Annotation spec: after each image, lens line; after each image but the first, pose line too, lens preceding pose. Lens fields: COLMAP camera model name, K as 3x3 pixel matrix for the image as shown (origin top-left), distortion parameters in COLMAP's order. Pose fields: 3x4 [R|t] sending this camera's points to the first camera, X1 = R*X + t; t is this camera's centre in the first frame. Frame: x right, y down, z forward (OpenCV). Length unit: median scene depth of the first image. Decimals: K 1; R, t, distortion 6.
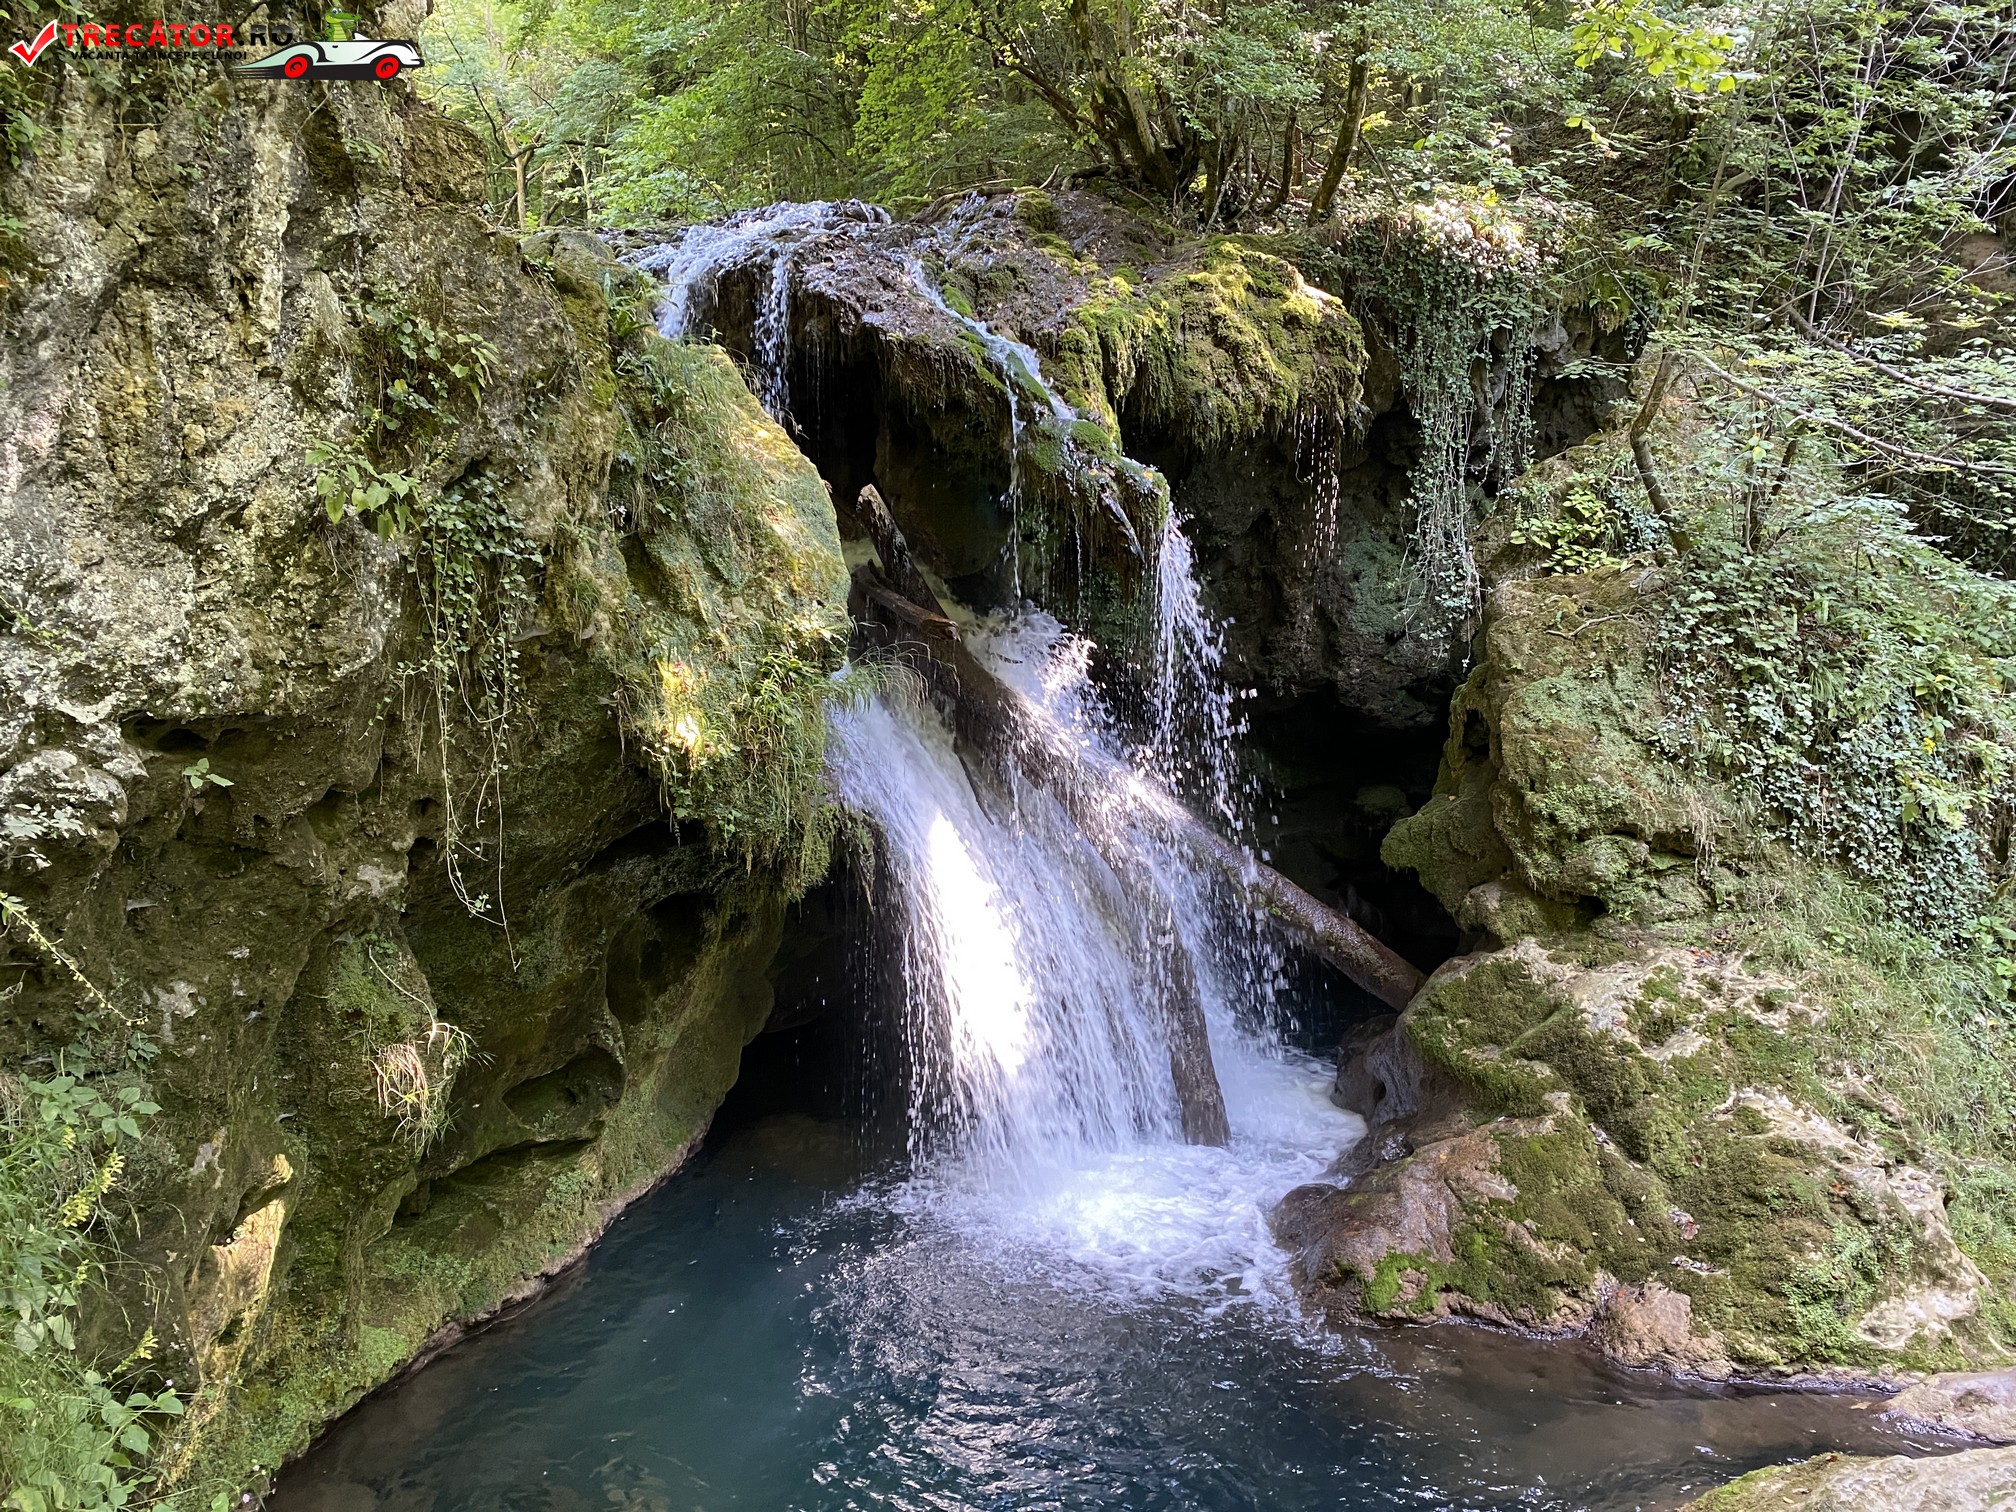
lens RADIAL K [[1534.9, 0, 997.9], [0, 1534.9, 750.1], [0, 0, 1]] dist [0.026407, -0.010613]
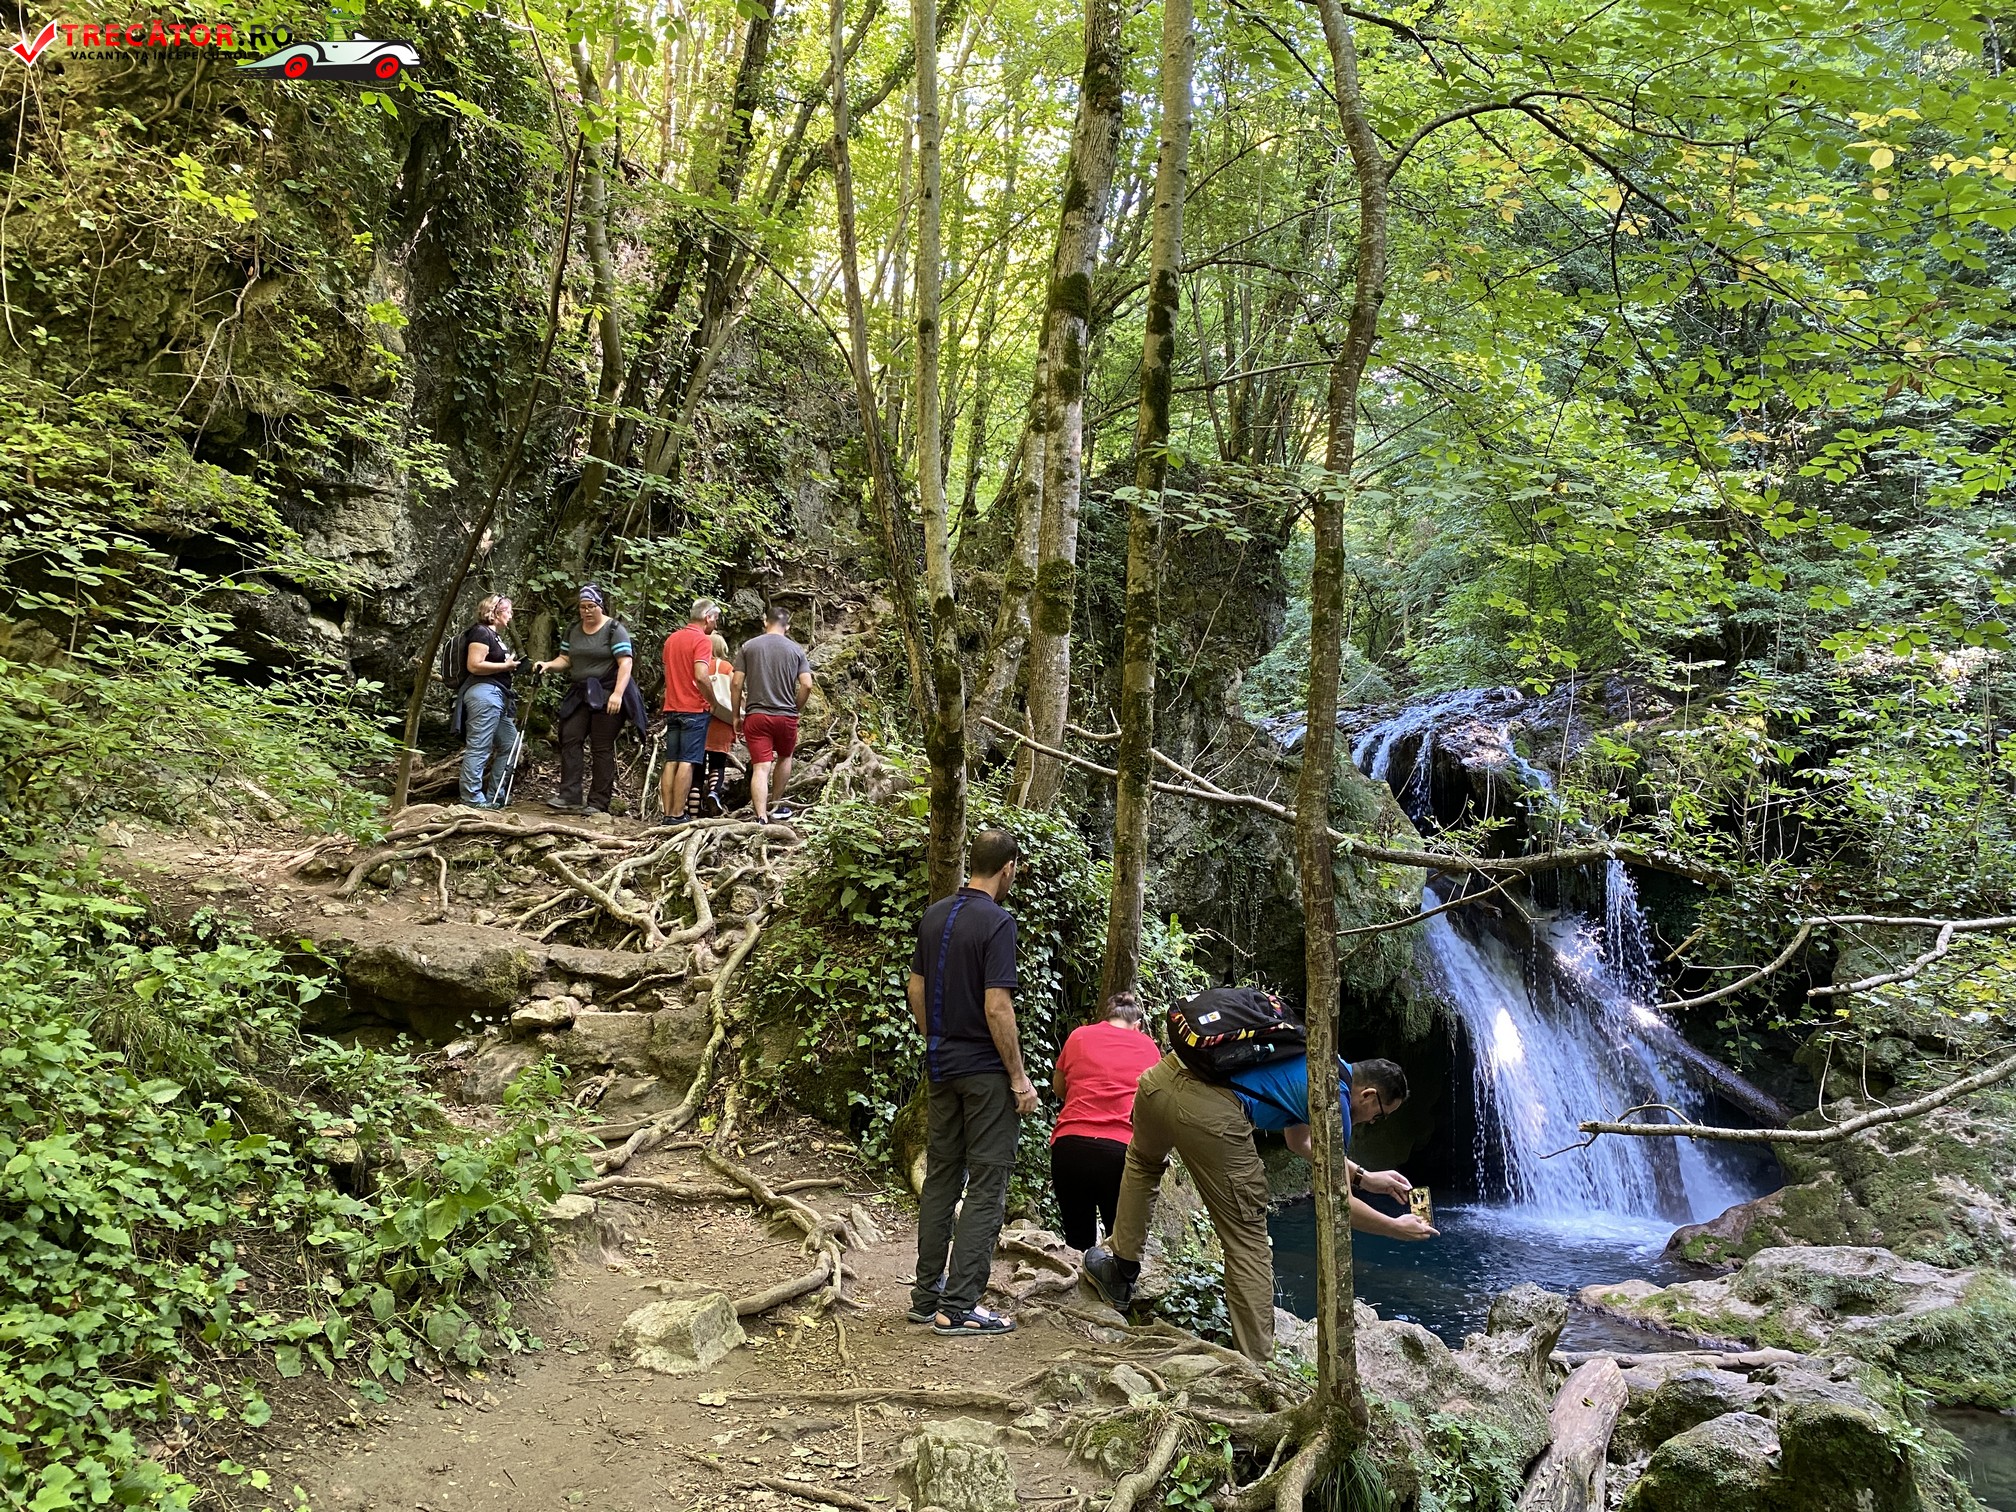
lens RADIAL K [[1534.9, 0, 997.9], [0, 1534.9, 750.1], [0, 0, 1]] dist [0.026407, -0.010613]
pose [[0.837747, -0.050492, -0.543718, 0.963280], [-0.078865, 0.974089, -0.211970, 0.350667], [0.540333, 0.220458, 0.812058, -1.877970]]
